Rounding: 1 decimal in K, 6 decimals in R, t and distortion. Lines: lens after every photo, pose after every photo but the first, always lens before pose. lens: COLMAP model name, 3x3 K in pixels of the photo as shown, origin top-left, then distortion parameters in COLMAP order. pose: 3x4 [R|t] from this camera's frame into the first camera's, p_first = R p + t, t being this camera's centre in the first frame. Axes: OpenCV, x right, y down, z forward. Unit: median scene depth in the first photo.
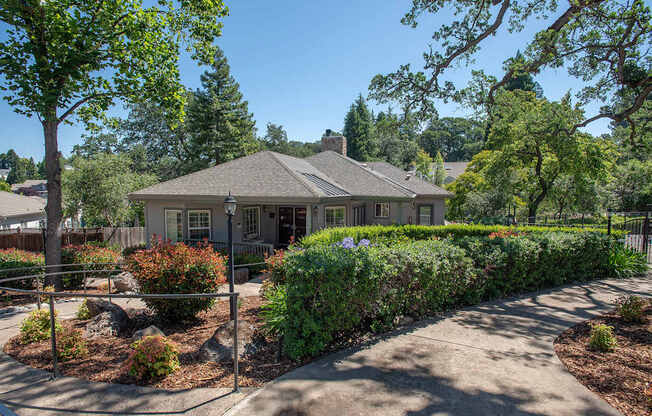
lens RADIAL K [[325.0, 0, 326.0], [0, 325.0, 208.0], [0, 0, 1]] dist [0.001440, 0.000368]
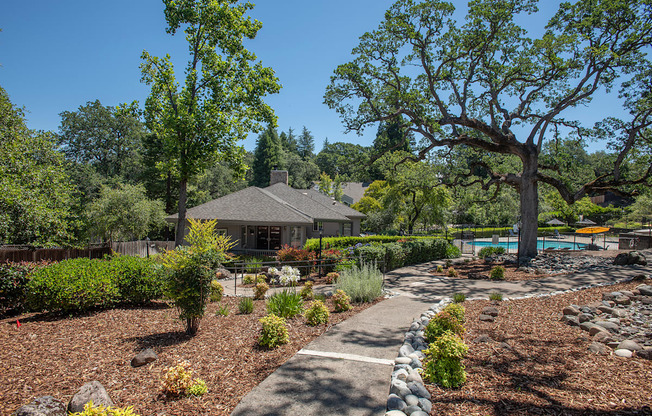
lens RADIAL K [[311.8, 0, 326.0], [0, 311.8, 208.0], [0, 0, 1]] dist [0.000464, 0.000090]
pose [[0.948062, 0.010653, 0.317908, -0.185043], [0.001483, 0.999280, -0.037908, -0.017649], [-0.318083, 0.036410, 0.947363, -0.241837]]
